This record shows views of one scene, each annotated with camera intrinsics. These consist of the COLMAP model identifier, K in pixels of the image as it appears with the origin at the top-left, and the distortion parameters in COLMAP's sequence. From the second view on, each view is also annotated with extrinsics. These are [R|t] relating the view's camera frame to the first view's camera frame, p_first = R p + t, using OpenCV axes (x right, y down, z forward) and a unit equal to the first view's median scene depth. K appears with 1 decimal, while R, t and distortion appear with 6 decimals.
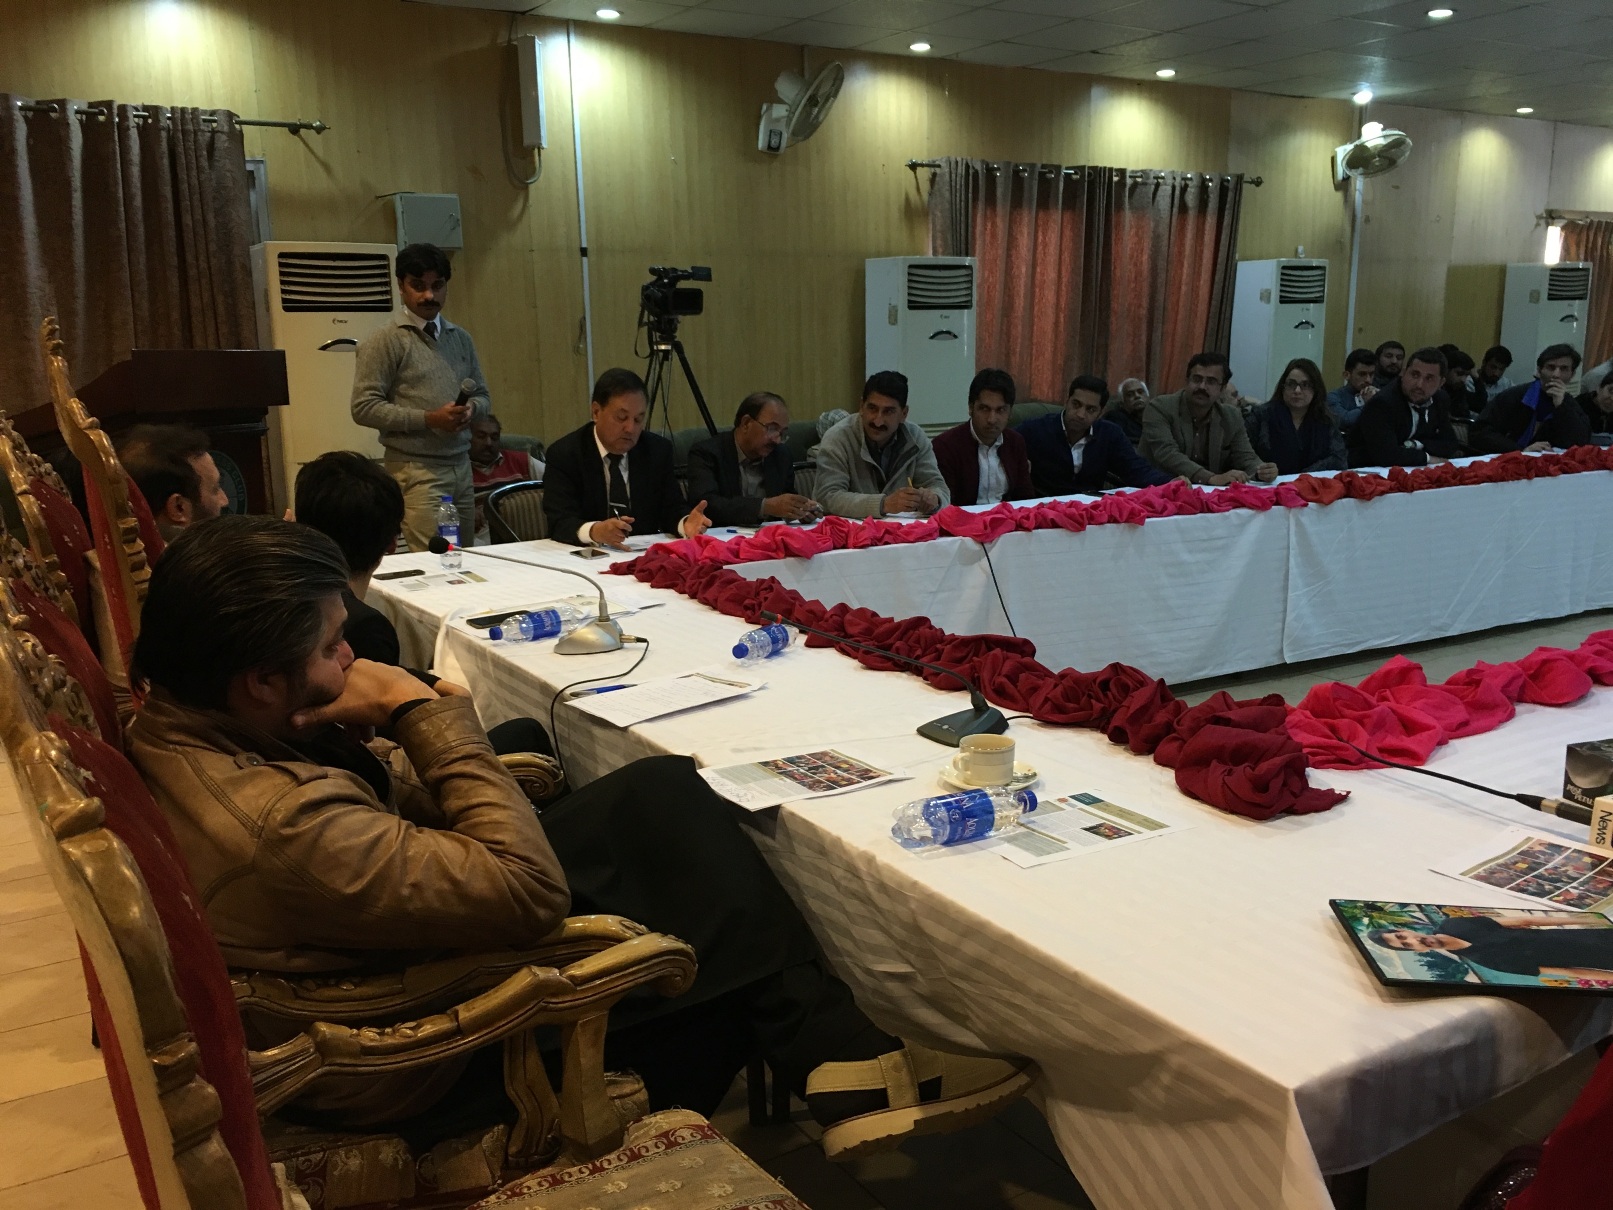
lens RADIAL K [[1432.9, 0, 806.5], [0, 1432.9, 605.0], [0, 0, 1]] dist [0.064031, -0.002123]
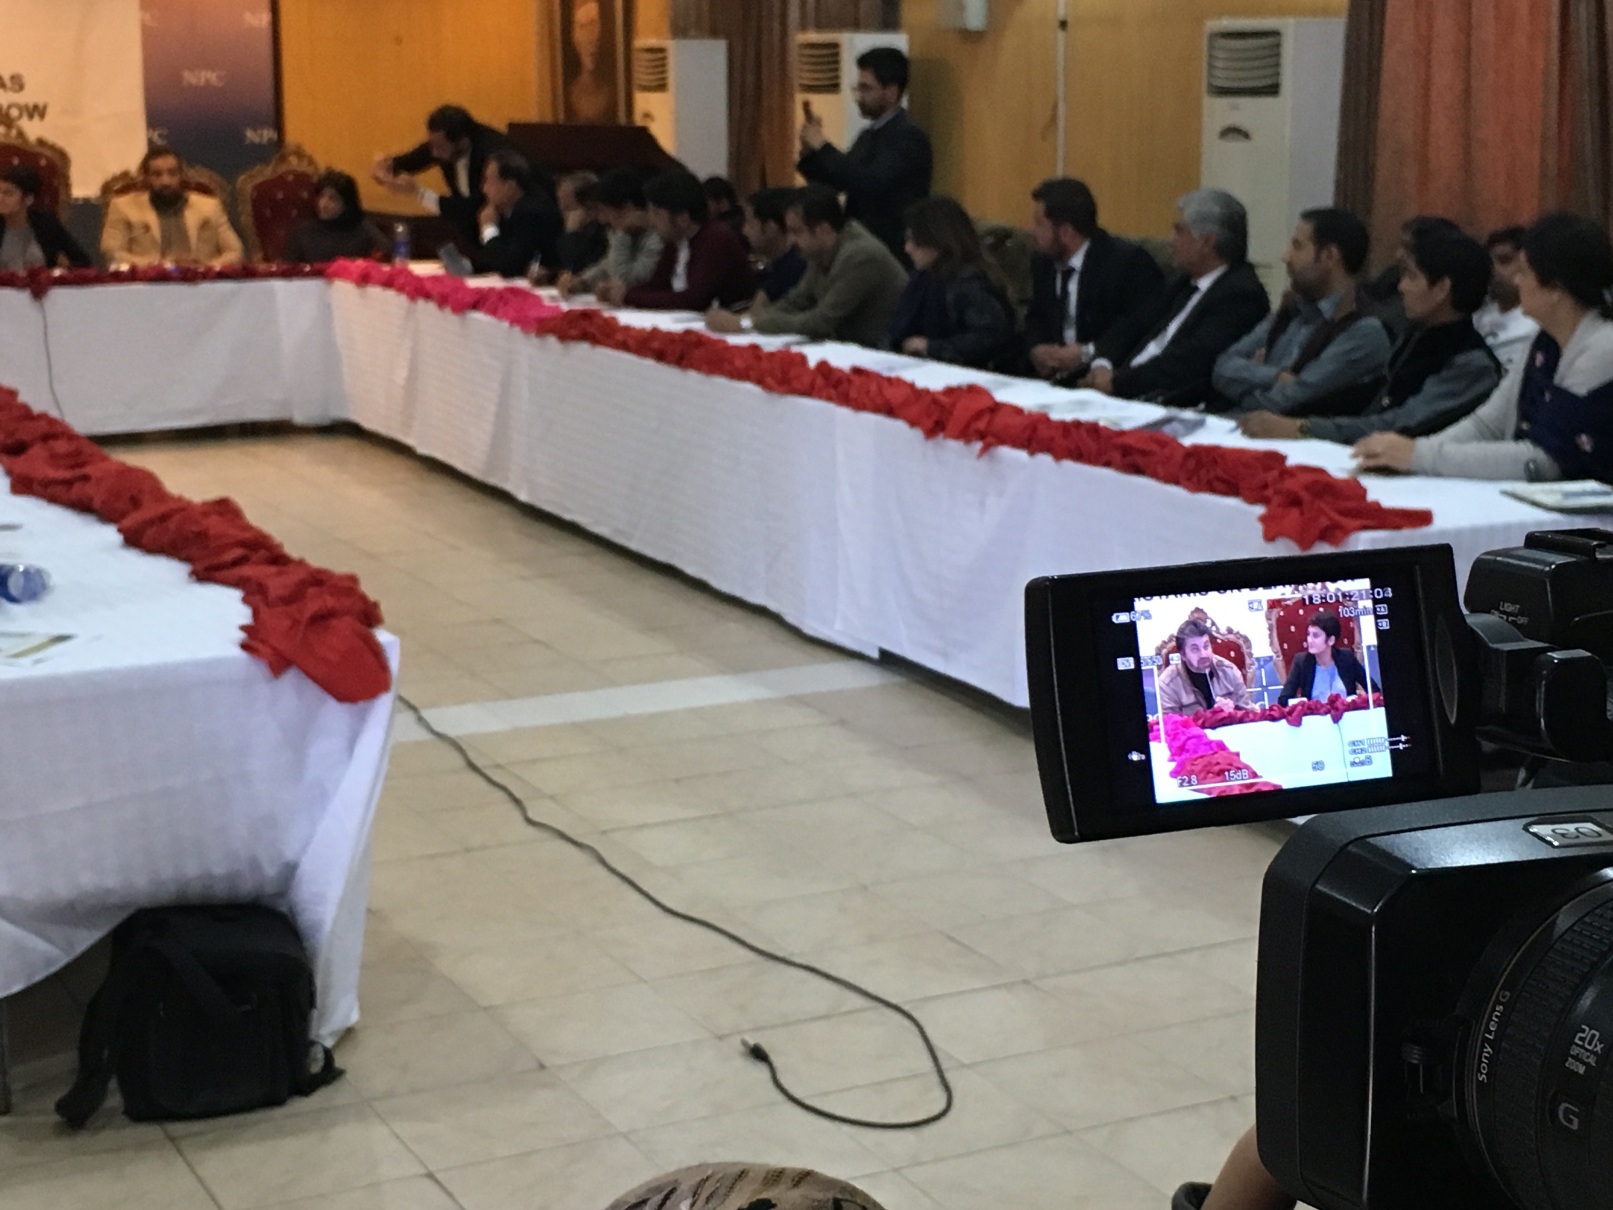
lens RADIAL K [[2602.2, 0, 806.5], [0, 2602.2, 605.0], [0, 0, 1]] dist [0.037896, 0.005671]
pose [[-0.119172, 0.209919, -0.970429, 1.440804], [-0.196092, 0.953166, 0.230266, -0.234813], [0.973317, 0.217734, -0.072428, 1.004744]]
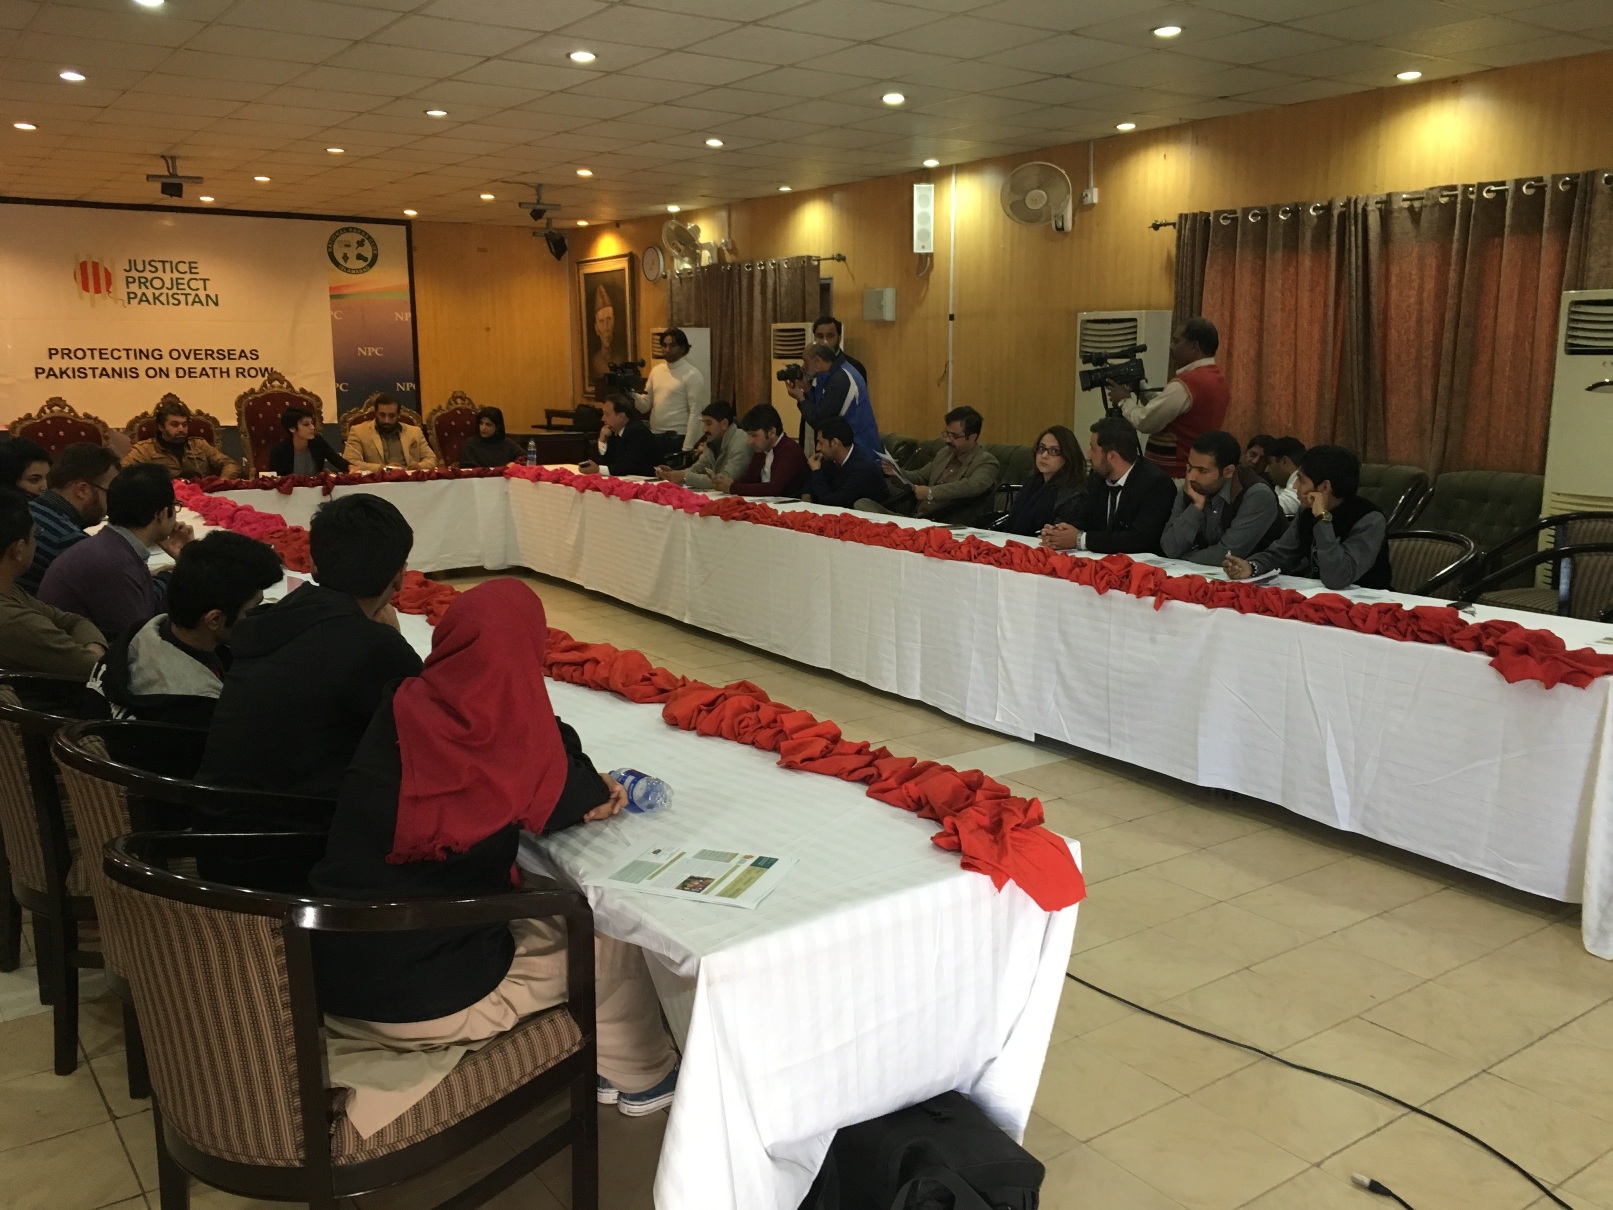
lens RADIAL K [[1362.1, 0, 806.5], [0, 1362.1, 605.0], [0, 0, 1]] dist [0.063716, -0.074502]
pose [[0.026780, 0.192729, -0.980886, 1.219668], [-0.197677, 0.962883, 0.183795, -0.183147], [0.979901, 0.188977, 0.063885, 0.793632]]
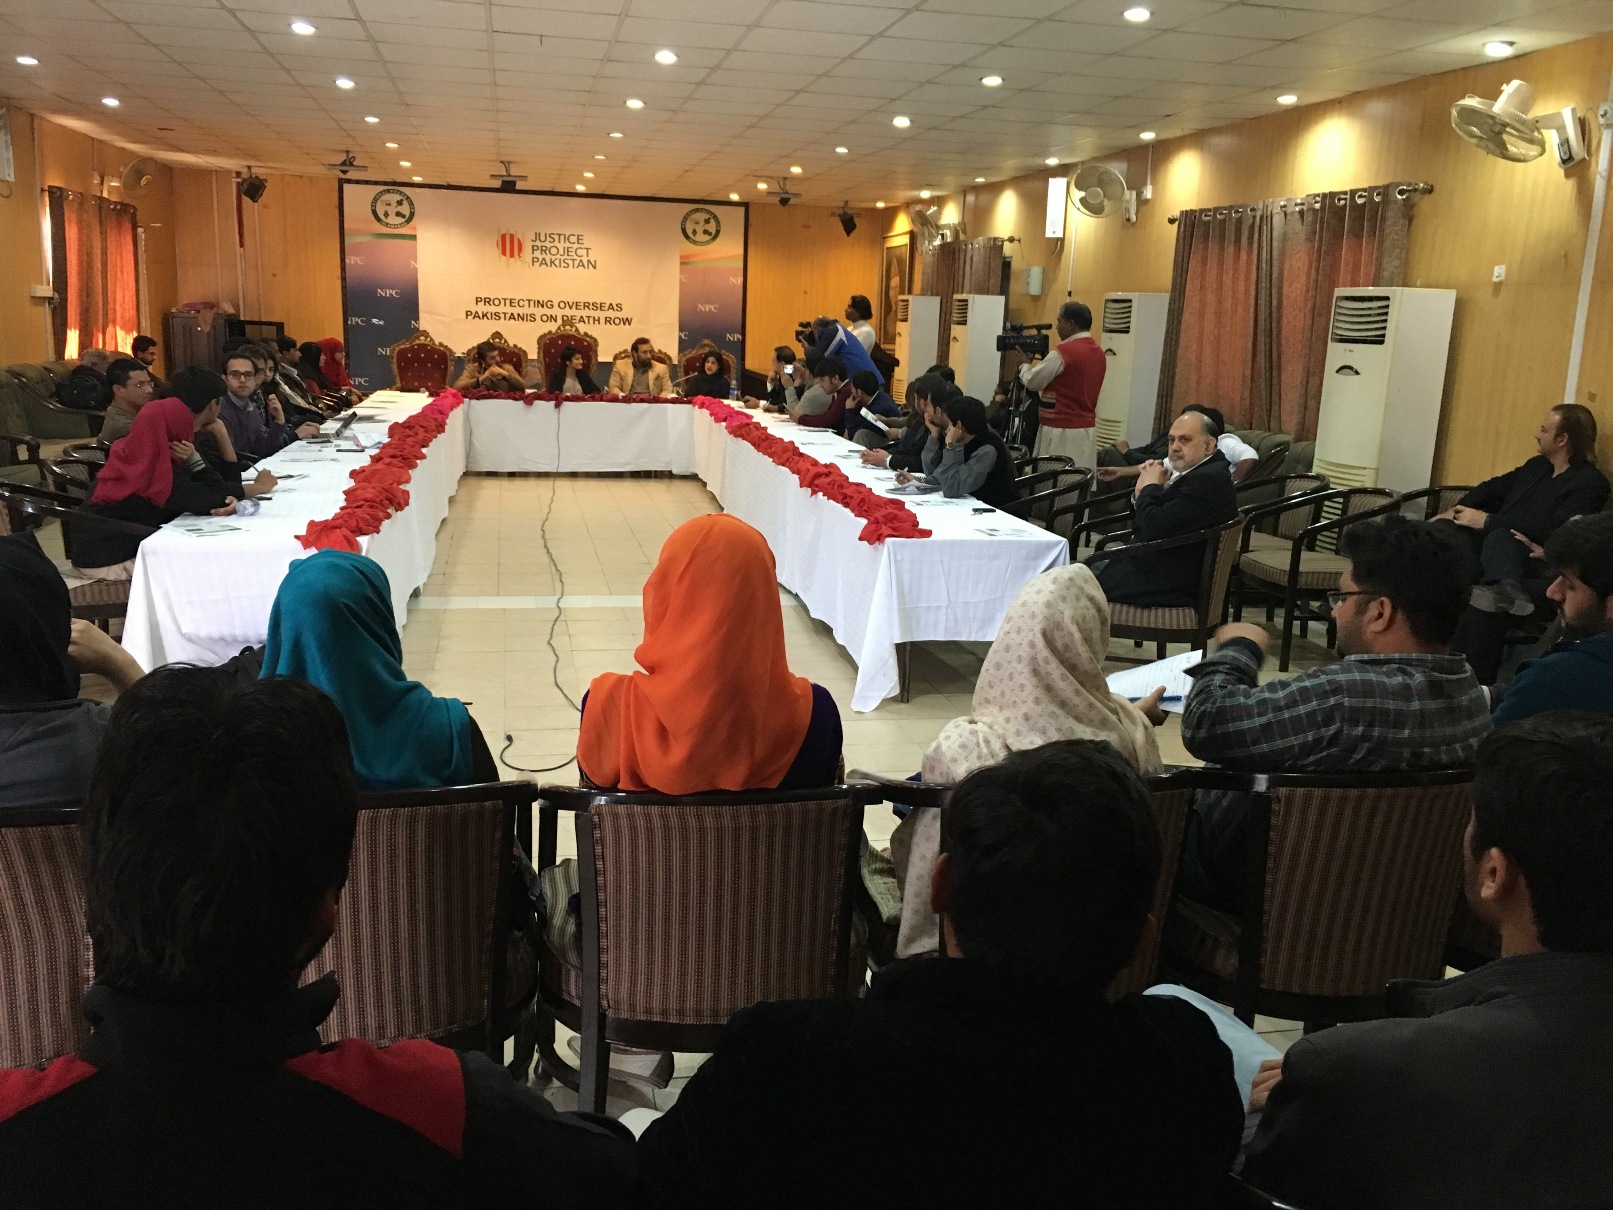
lens RADIAL K [[1362.1, 0, 806.5], [0, 1362.1, 605.0], [0, 0, 1]] dist [0.063716, -0.074502]
pose [[-0.375532, 0.195154, -0.906030, 1.450595], [-0.215722, 0.932325, 0.290231, -0.294185], [0.901355, 0.304441, -0.308019, 1.285310]]
